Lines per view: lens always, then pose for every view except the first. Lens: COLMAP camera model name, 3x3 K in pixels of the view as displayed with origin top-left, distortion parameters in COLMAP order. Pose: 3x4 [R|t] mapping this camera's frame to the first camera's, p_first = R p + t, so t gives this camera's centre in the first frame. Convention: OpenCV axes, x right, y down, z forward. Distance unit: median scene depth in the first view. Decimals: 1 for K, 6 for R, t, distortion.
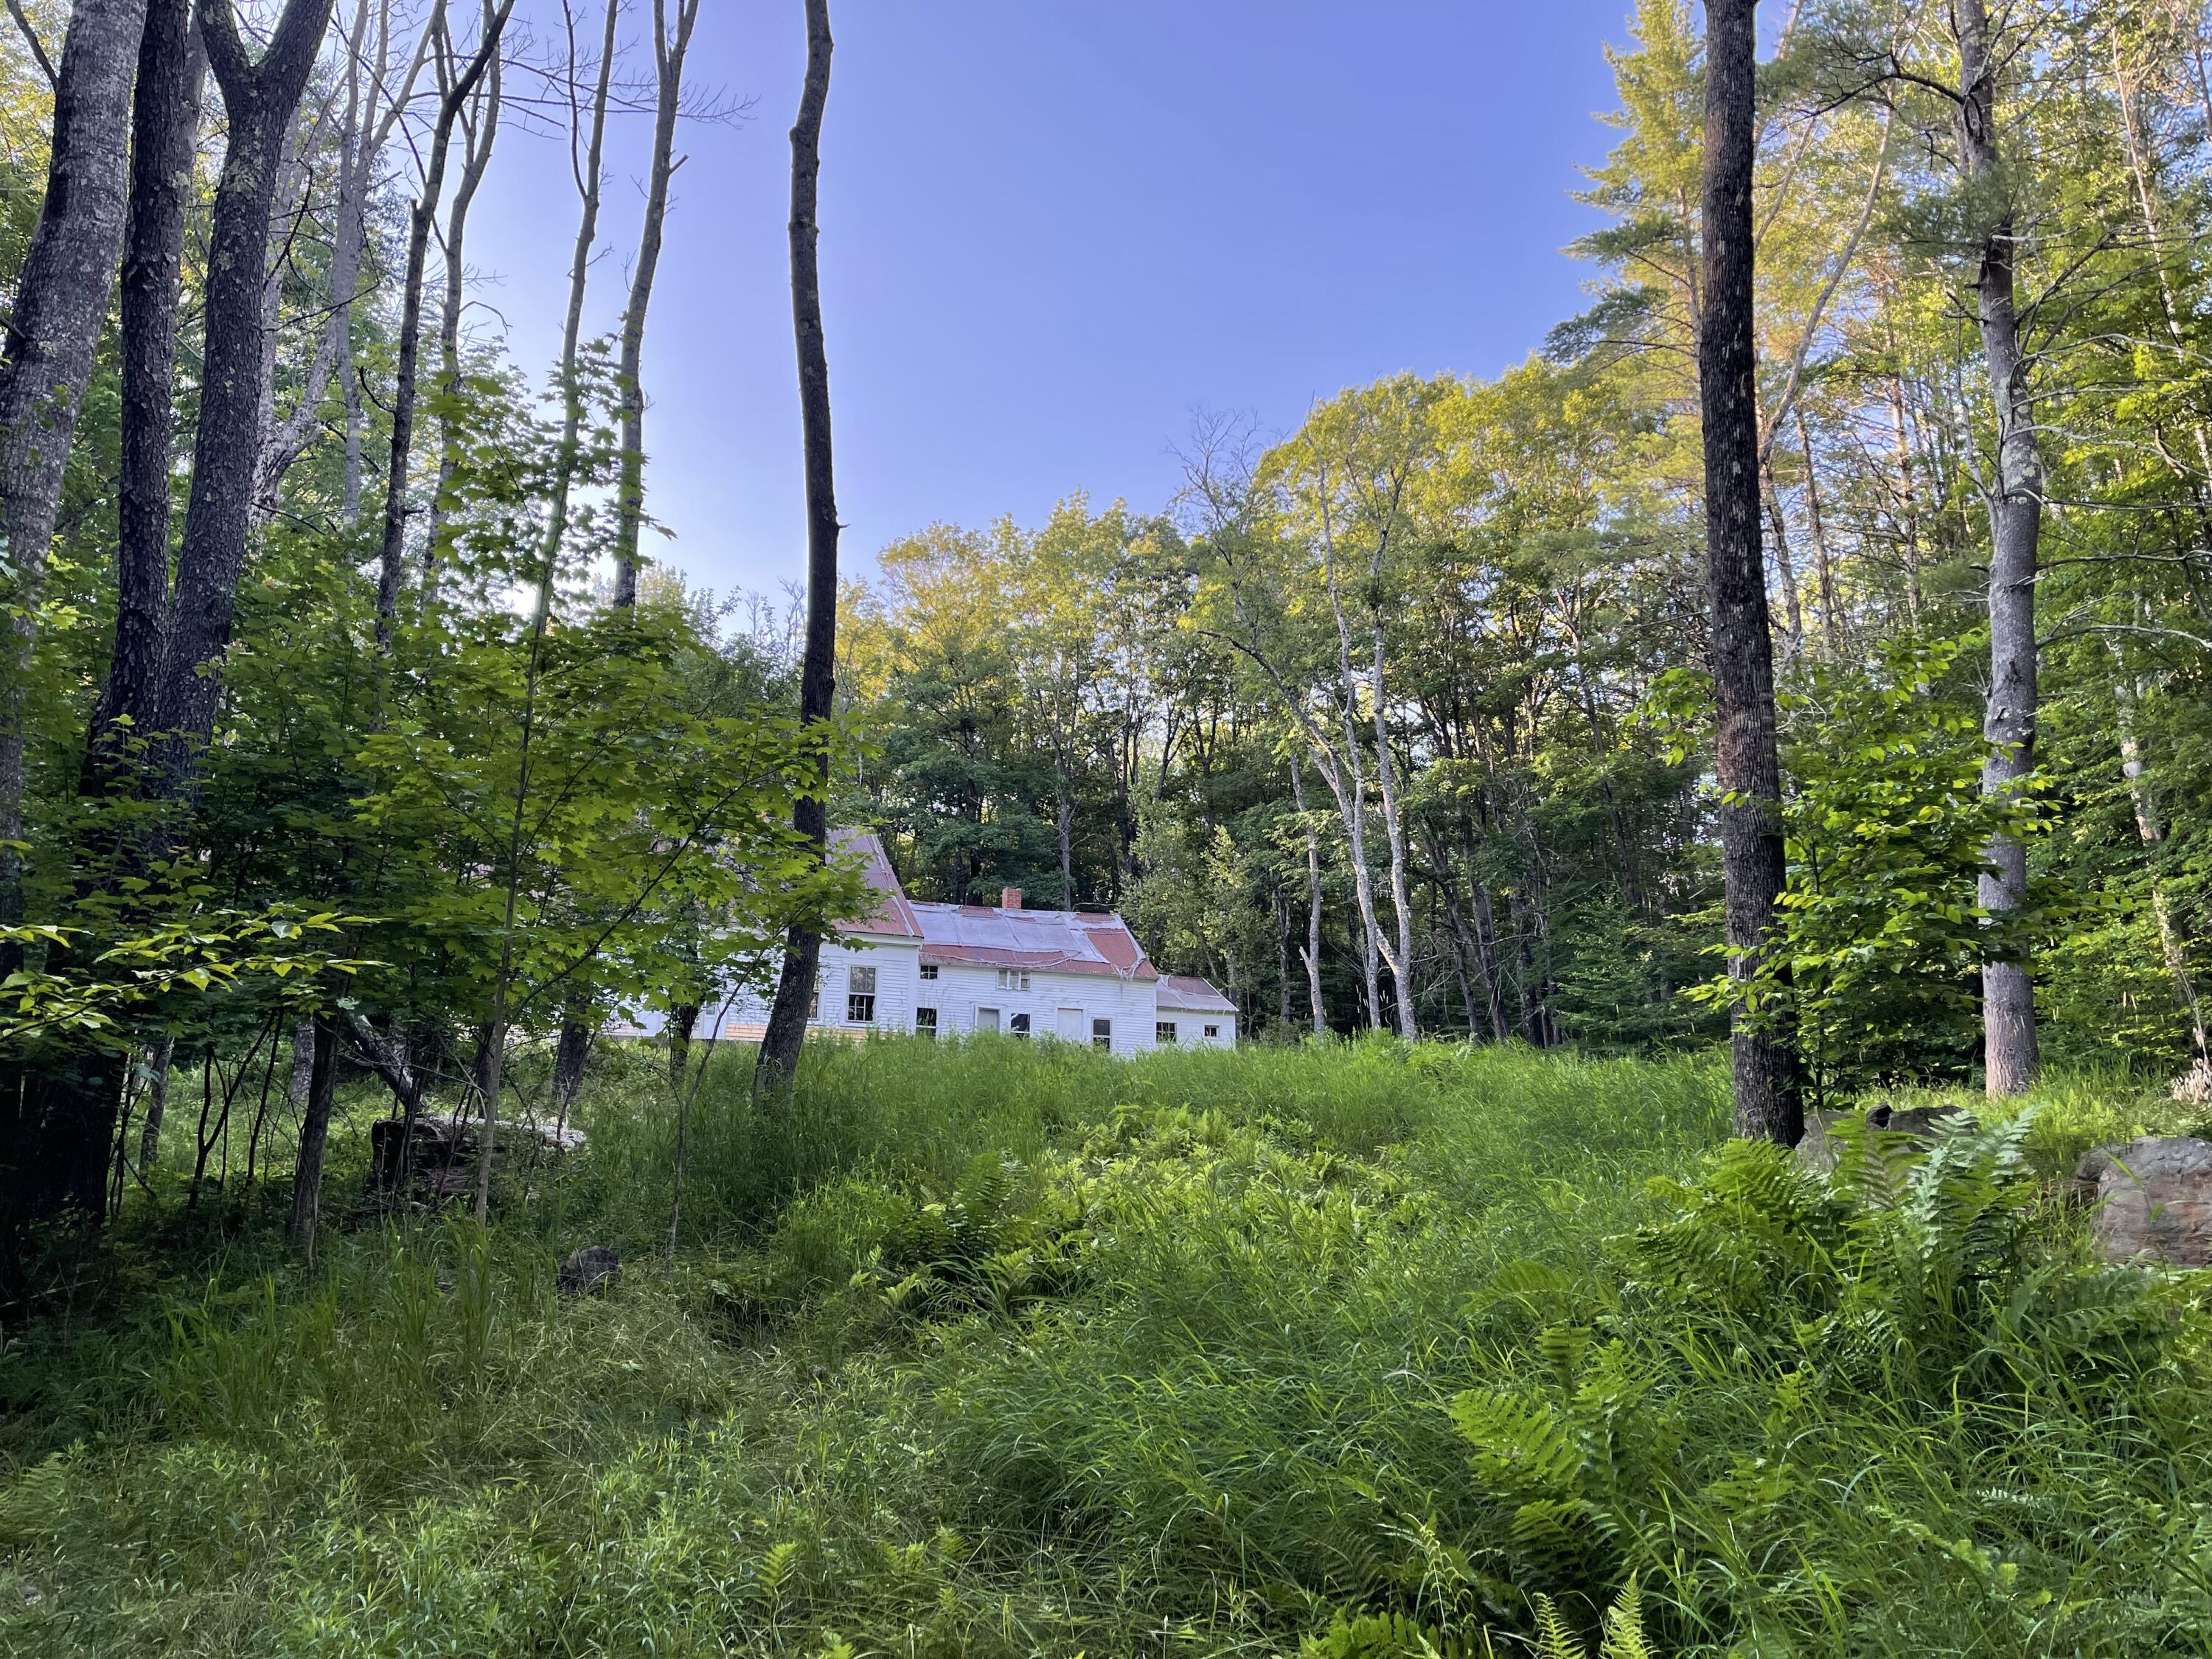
lens RADIAL K [[1665.2, 0, 1106.0], [0, 1665.2, 829.5], [0, 0, 1]] dist [0.002662, 0.000242]
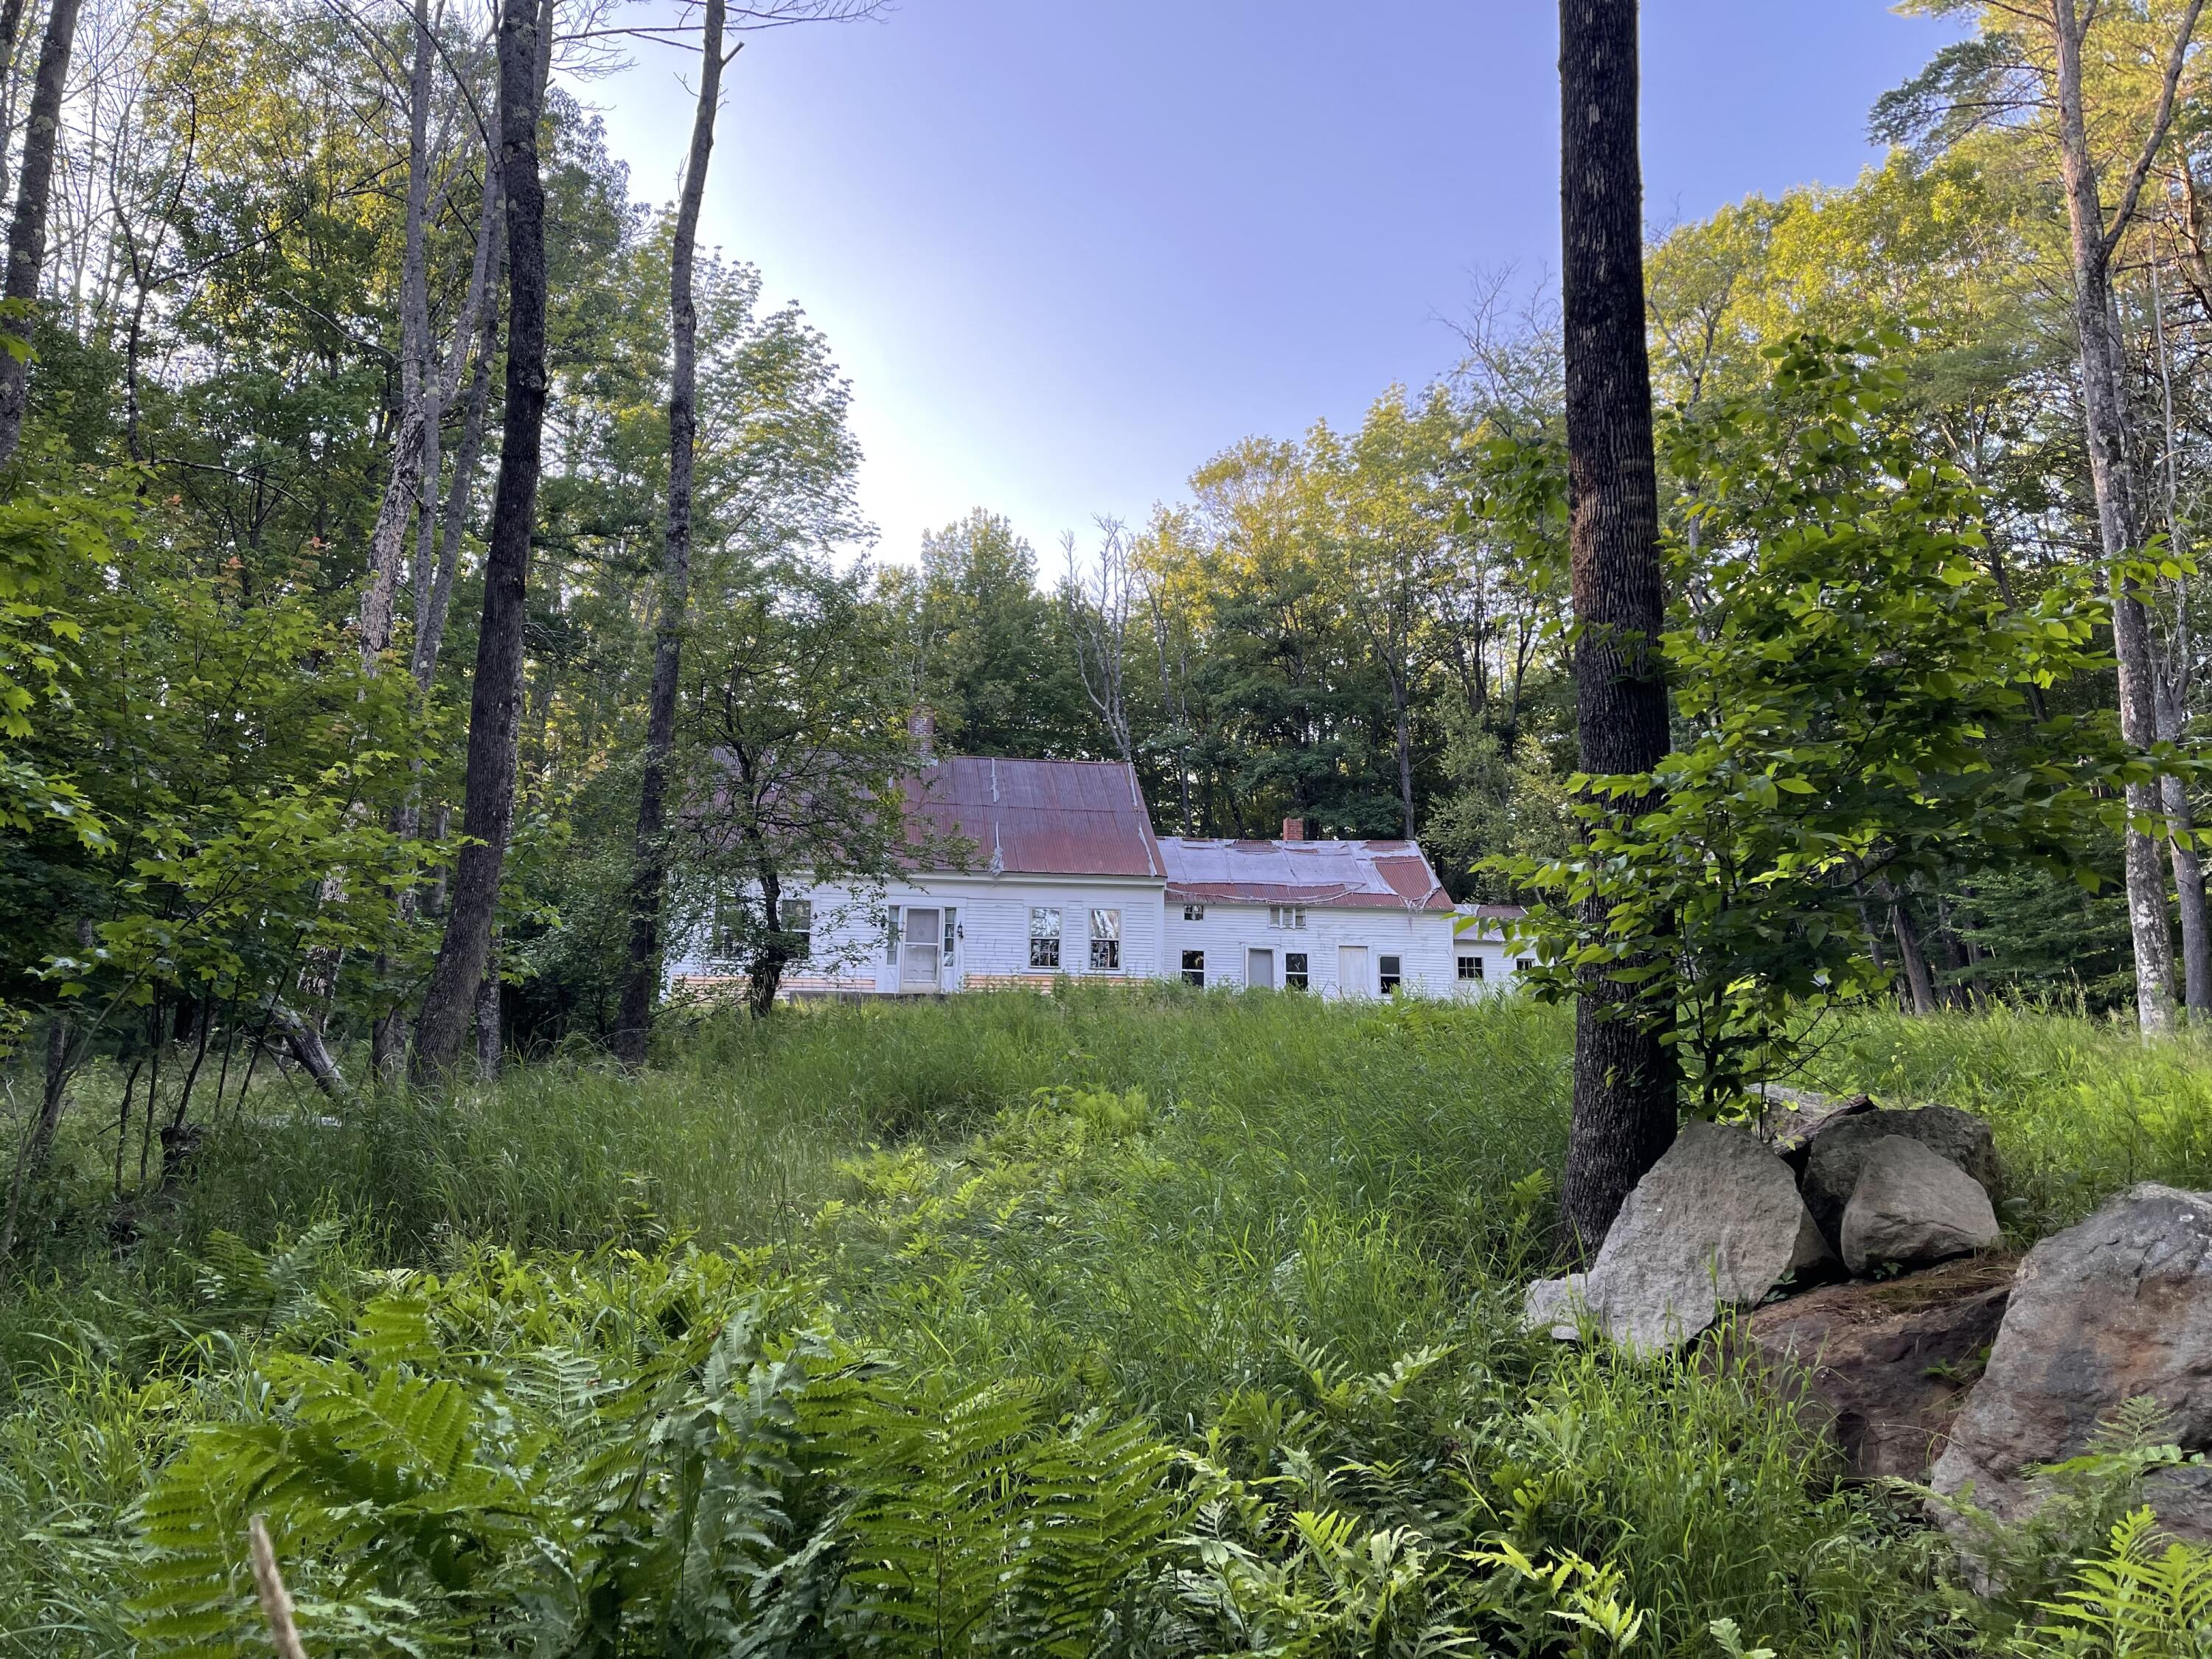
lens RADIAL K [[1664.6, 0, 1106.0], [0, 1664.6, 829.5], [0, 0, 1]] dist [0.046892, -0.073654]
pose [[0.963859, -0.054137, -0.260854, 0.086719], [0.064307, 0.997461, 0.030606, 0.006332], [0.258535, -0.046275, 0.964893, 0.078095]]
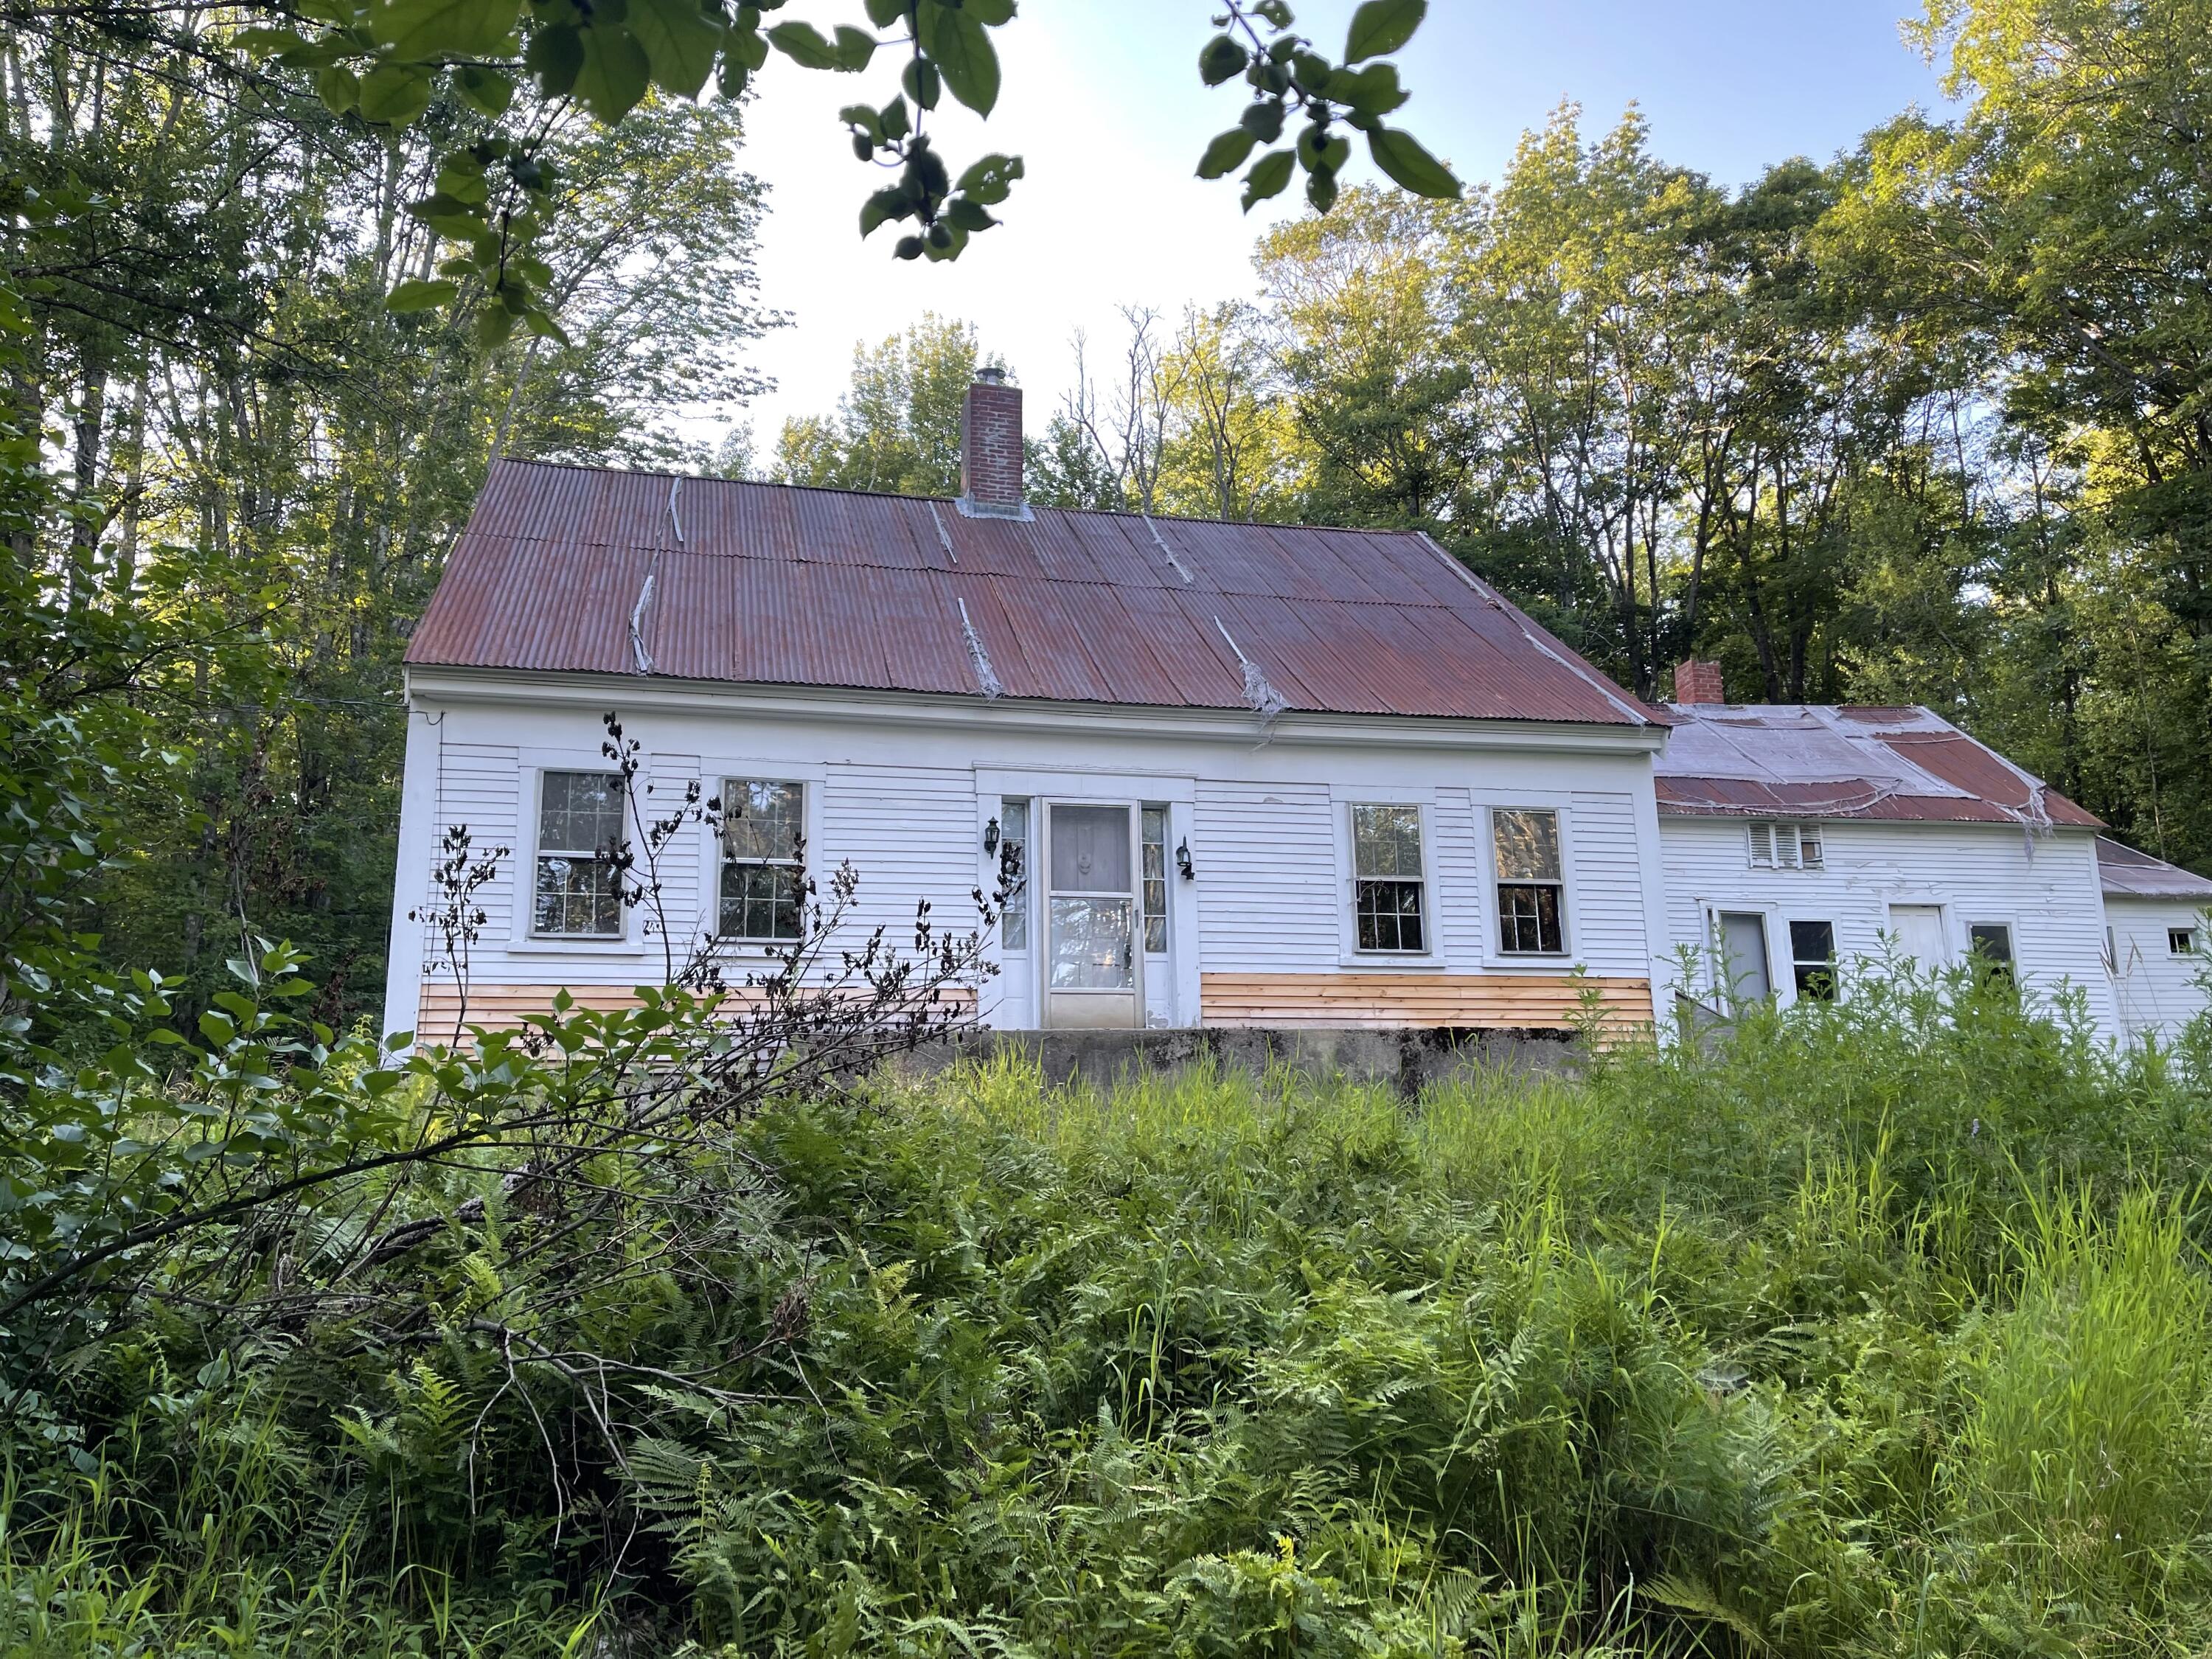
lens RADIAL K [[1664.6, 0, 1106.0], [0, 1664.6, 829.5], [0, 0, 1]] dist [0.046892, -0.073654]
pose [[0.982491, -0.065879, -0.174277, -0.144461], [0.072583, 0.996837, 0.032371, 0.055990], [0.171593, -0.044454, 0.984165, 0.510395]]
